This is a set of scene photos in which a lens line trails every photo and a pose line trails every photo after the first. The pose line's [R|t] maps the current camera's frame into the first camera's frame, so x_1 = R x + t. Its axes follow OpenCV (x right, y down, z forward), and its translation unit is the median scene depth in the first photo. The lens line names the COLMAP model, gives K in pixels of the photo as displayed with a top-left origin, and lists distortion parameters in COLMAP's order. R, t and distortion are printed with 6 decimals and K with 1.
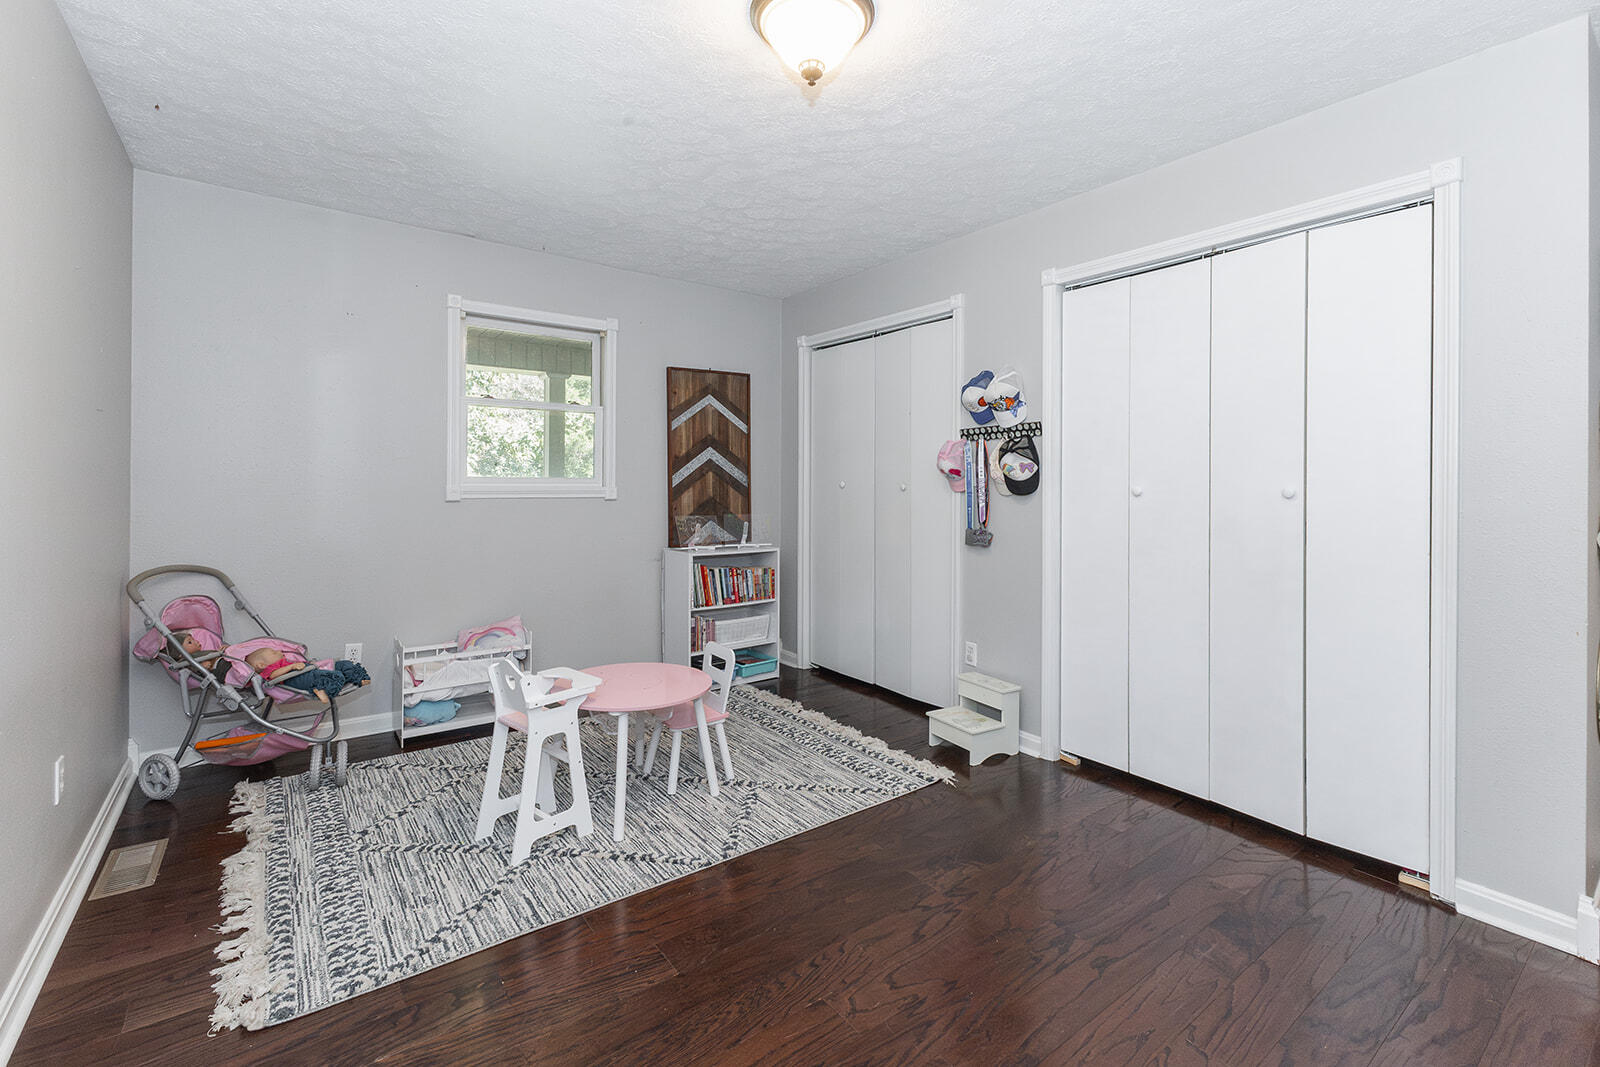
lens RADIAL K [[683.6, 0, 805.5], [0, 683.6, 480.3], [0, 0, 1]] dist [-0.000027, 0.000218]
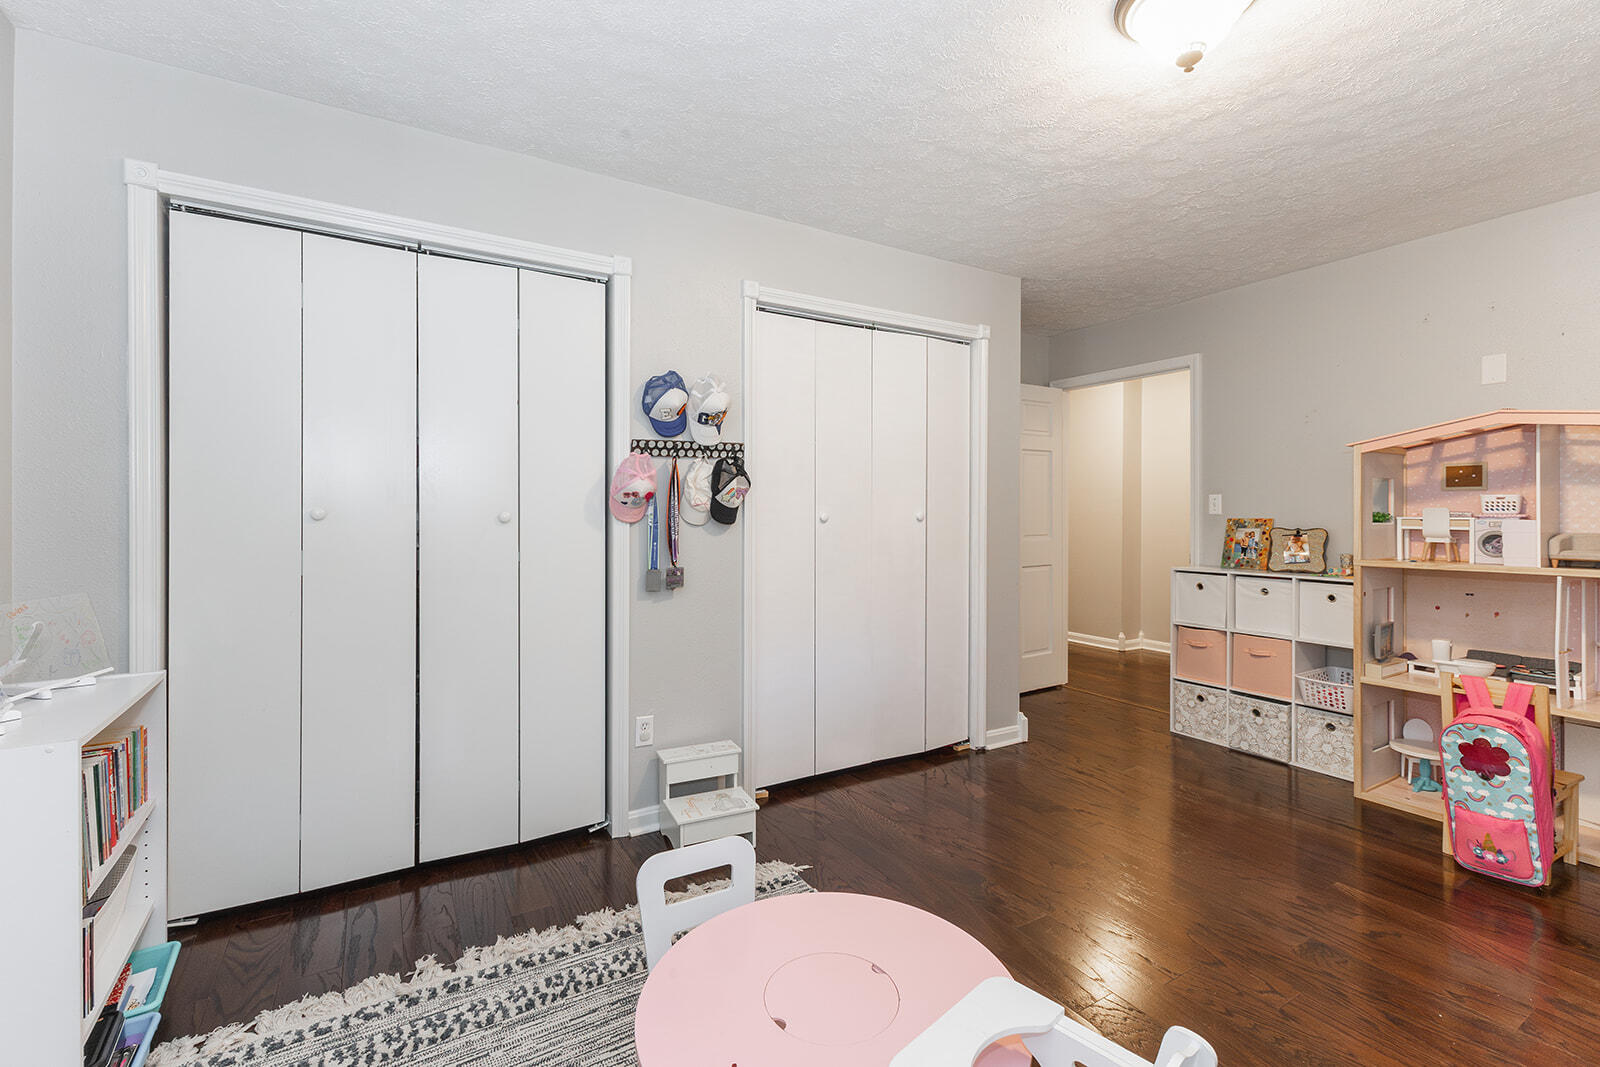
lens RADIAL K [[735.4, 0, 805.1], [0, 735.4, 515.4], [0, 0, 1]] dist [-0.000200, -0.000135]
pose [[0.093167, -0.011566, 0.995583, -0.594425], [-0.003344, 0.999923, 0.011929, -0.001293], [-0.995645, -0.004440, 0.093122, 0.777060]]
